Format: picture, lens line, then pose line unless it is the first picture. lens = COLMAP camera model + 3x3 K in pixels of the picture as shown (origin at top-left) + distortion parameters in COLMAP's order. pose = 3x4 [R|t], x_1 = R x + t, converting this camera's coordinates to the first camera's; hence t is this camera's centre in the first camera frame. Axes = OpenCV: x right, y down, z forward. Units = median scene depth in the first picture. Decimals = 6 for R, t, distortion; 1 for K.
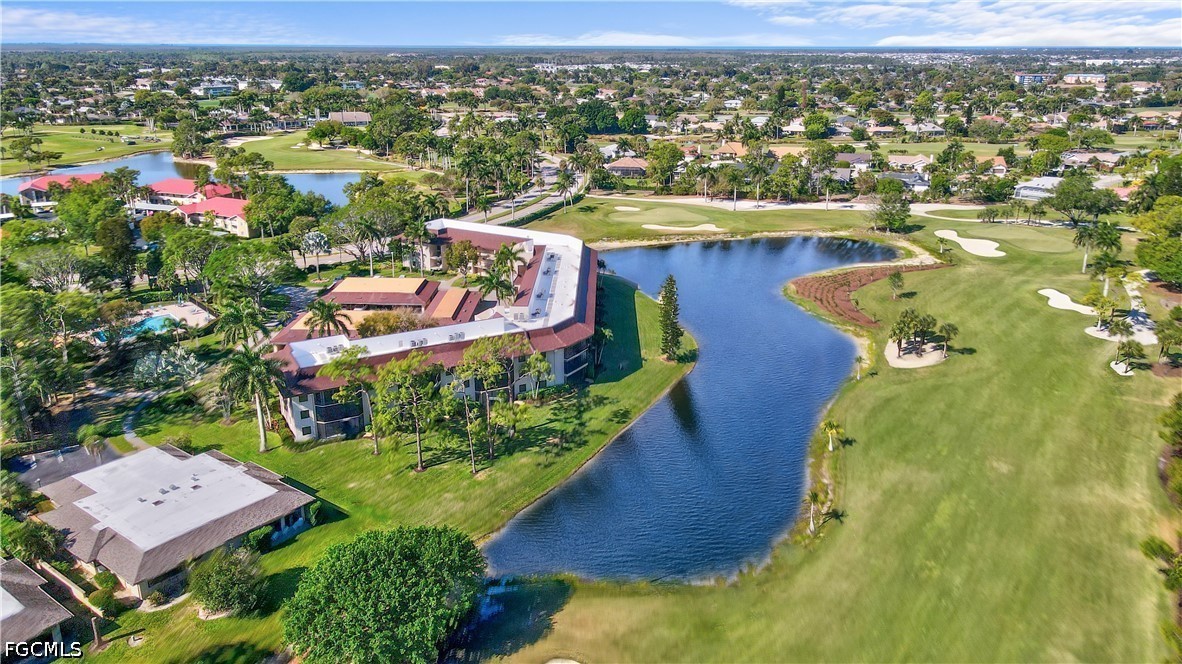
lens RADIAL K [[851.3, 0, 595.2], [0, 851.3, 331.4], [0, 0, 1]] dist [-0.006953, 0.038716]
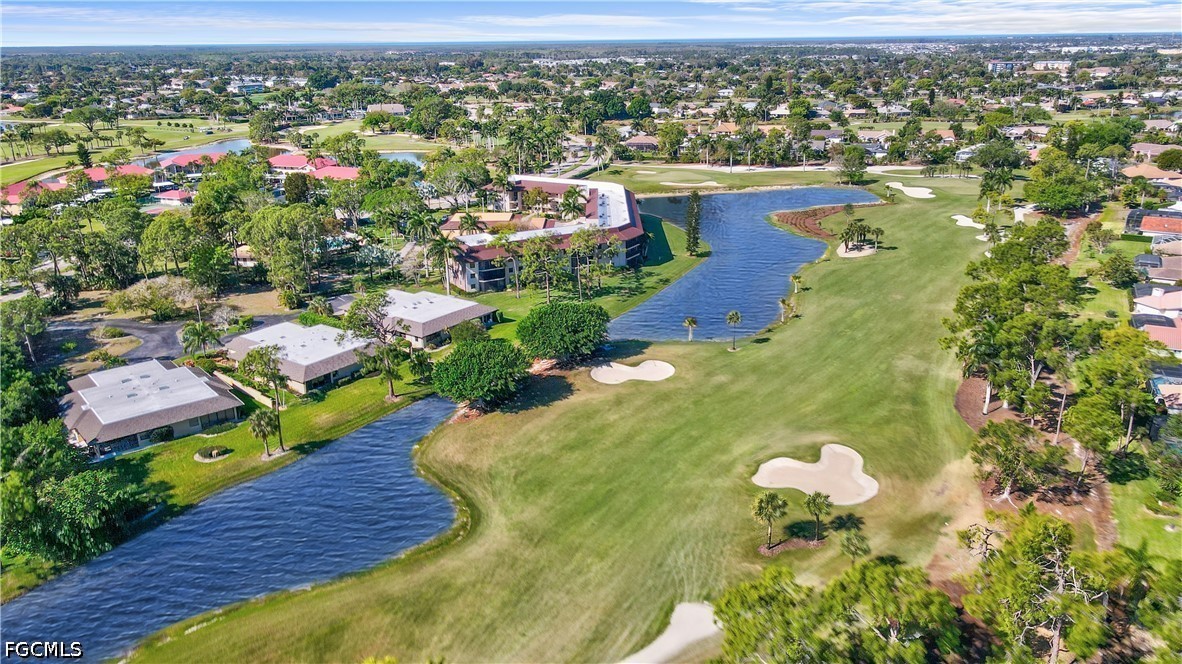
lens RADIAL K [[851.3, 0, 595.2], [0, 851.3, 331.4], [0, 0, 1]] dist [-0.006953, 0.038716]
pose [[0.999831, -0.017214, 0.006433, -0.029376], [0.017176, 0.999835, 0.005861, 0.048721], [-0.006533, -0.005749, 0.999962, -0.154721]]
